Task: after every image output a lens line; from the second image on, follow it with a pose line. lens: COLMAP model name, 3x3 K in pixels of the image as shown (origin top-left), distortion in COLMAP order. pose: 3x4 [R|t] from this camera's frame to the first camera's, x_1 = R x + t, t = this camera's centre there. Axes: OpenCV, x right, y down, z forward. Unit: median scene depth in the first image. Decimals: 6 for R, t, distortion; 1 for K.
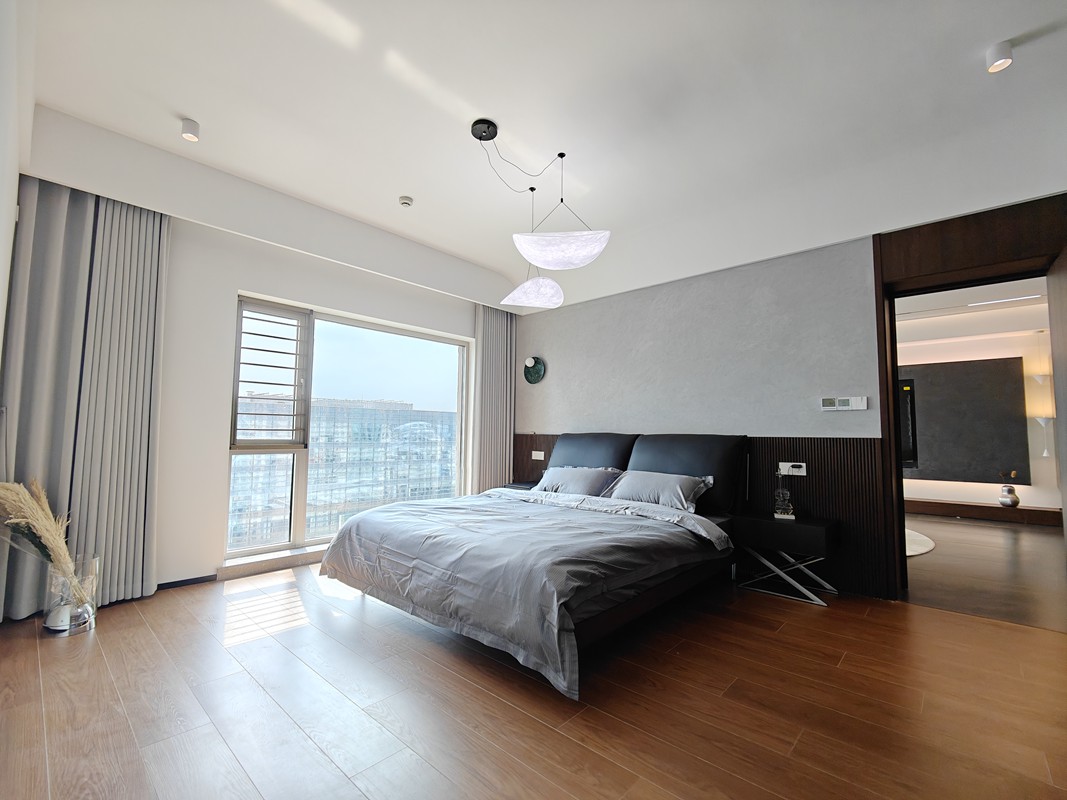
lens RADIAL K [[462.9, 0, 536.8], [0, 462.9, 400.2], [0, 0, 1]] dist [-0.004142, -0.002781]
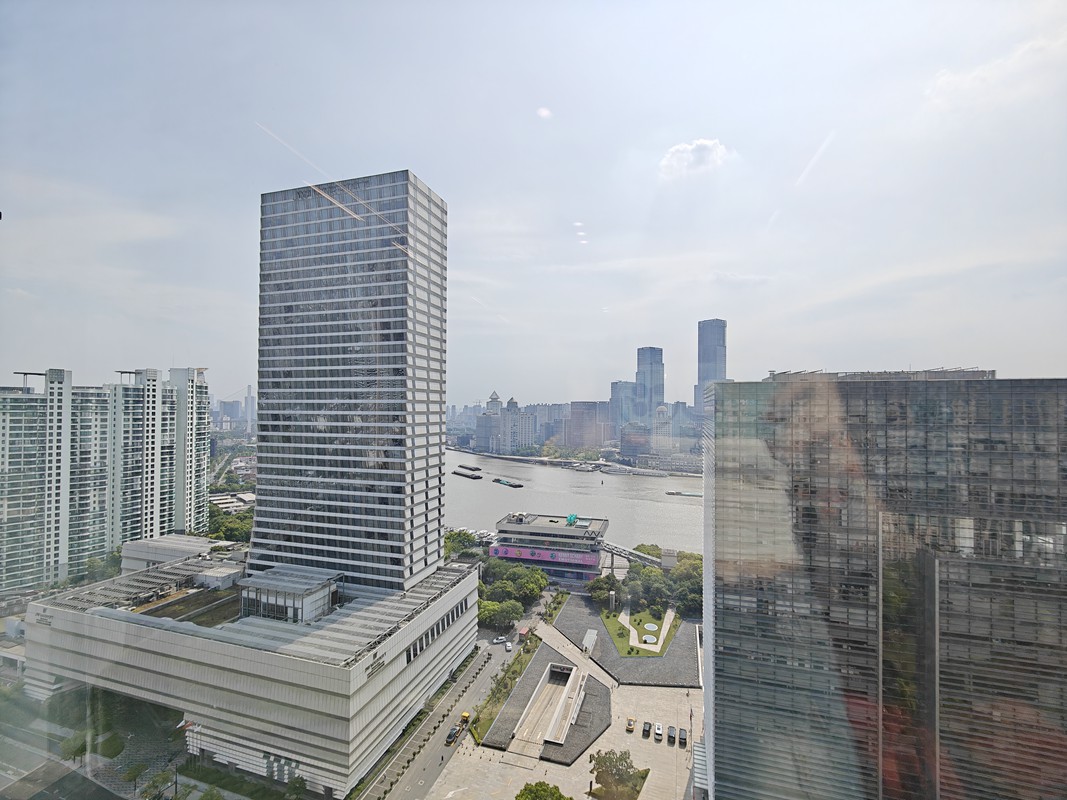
lens RADIAL K [[462.9, 0, 531.2], [0, 462.9, 399.5], [0, 0, 1]] dist [-0.004142, -0.002781]
pose [[0.428096, -0.024087, -0.903412, 0.056462], [0.056758, 0.998388, 0.000277, 0.012299], [0.901949, -0.051395, 0.428773, 0.081657]]
